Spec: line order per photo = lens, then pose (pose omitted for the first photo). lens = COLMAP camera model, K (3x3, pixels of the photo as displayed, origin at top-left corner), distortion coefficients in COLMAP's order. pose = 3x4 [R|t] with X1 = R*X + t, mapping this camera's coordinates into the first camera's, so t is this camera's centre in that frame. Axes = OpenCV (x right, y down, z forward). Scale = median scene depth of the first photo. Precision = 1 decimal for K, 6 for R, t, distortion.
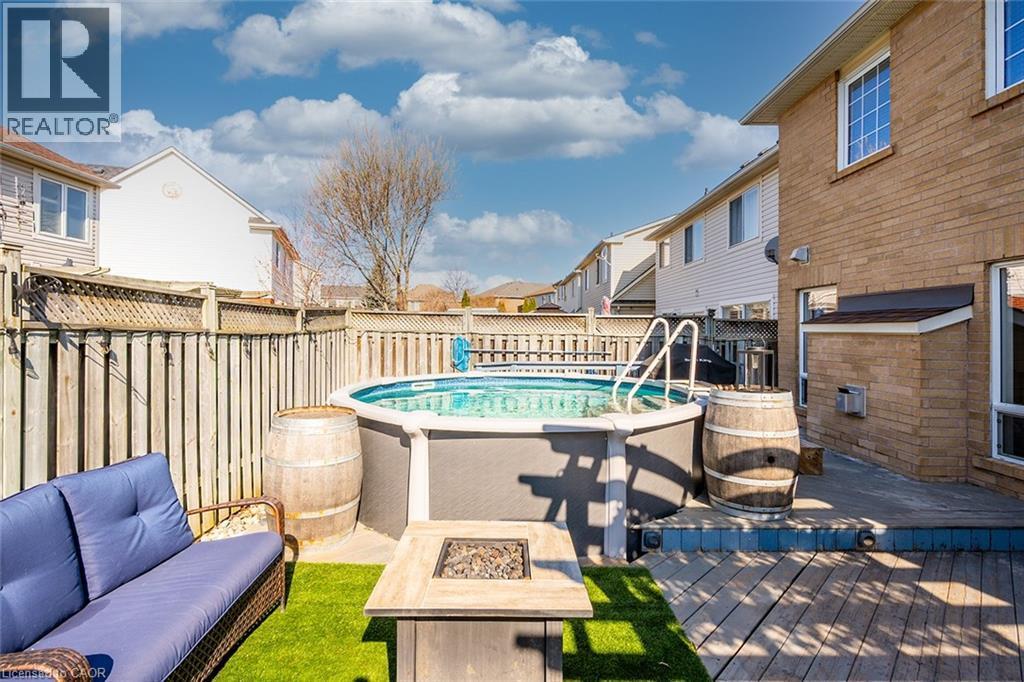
lens RADIAL K [[466.7, 0, 509.9], [0, 466.7, 329.8], [0, 0, 1]] dist [-0.005730, -0.000617]
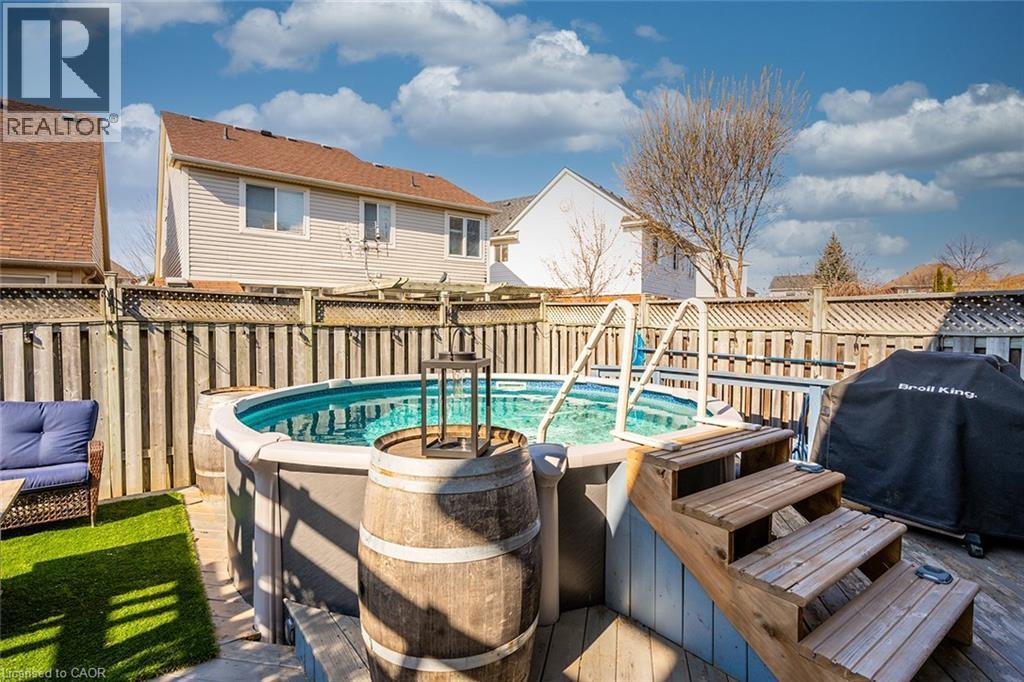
lens RADIAL K [[490.8, 0, 512.0], [0, 490.8, 341.0], [0, 0, 1]] dist [-0.001491, 0.000438]
pose [[0.621921, 0.025909, -0.782651, 0.743035], [-0.001431, 0.999488, 0.031950, 0.007078], [0.783078, -0.018750, 0.621640, 0.576817]]
